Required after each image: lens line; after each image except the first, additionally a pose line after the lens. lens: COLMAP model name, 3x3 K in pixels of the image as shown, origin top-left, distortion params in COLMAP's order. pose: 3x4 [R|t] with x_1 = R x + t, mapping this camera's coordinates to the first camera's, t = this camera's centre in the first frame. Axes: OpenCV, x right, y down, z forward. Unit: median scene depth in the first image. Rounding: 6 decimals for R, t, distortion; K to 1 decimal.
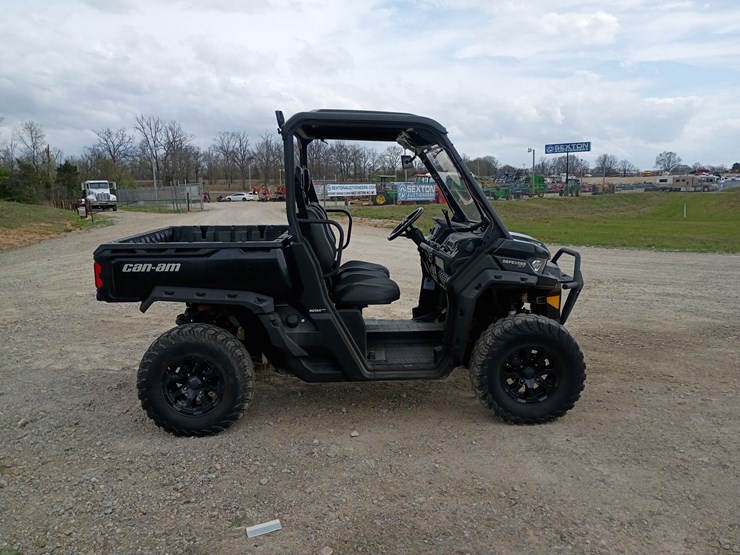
lens RADIAL K [[635.3, 0, 367.0], [0, 635.3, 279.0], [0, 0, 1]] dist [0.054131, -0.058942]
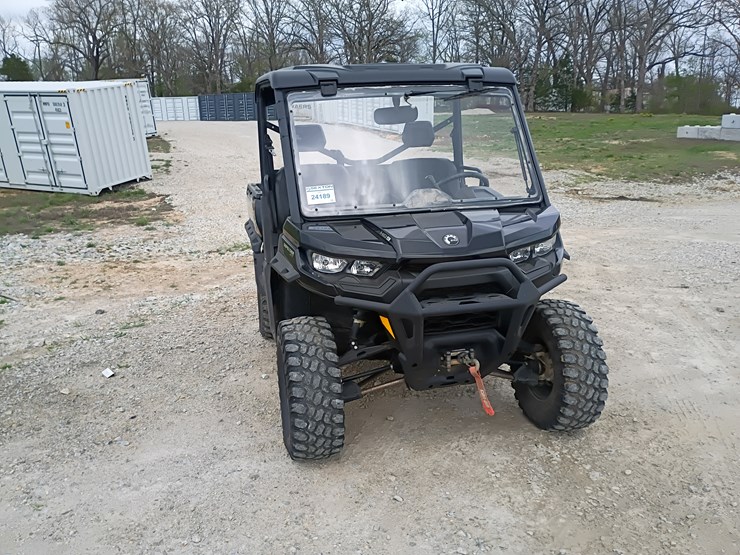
lens RADIAL K [[631.4, 0, 368.5], [0, 631.4, 288.1], [0, 0, 1]] dist [0.065397, -0.072453]
pose [[0.201625, 0.238257, -0.950043, 0.085253], [-0.118163, 0.968795, 0.217883, -0.013606], [0.972309, 0.068329, 0.223486, 0.076941]]
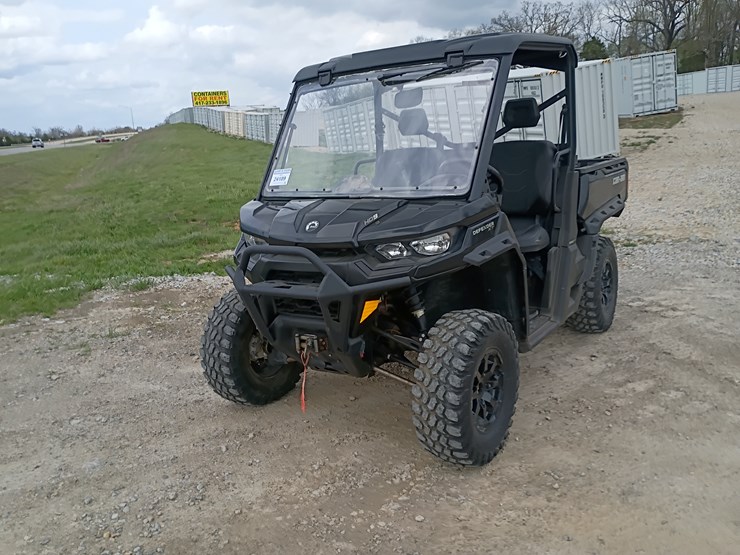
lens RADIAL K [[640.5, 0, 360.9], [0, 640.5, 277.7], [0, 0, 1]] dist [0.050345, -0.066327]
pose [[-0.573659, 0.222725, -0.788231, 0.075362], [-0.051697, 0.950557, 0.306217, -0.020543], [0.817461, 0.216414, -0.533781, 0.137733]]
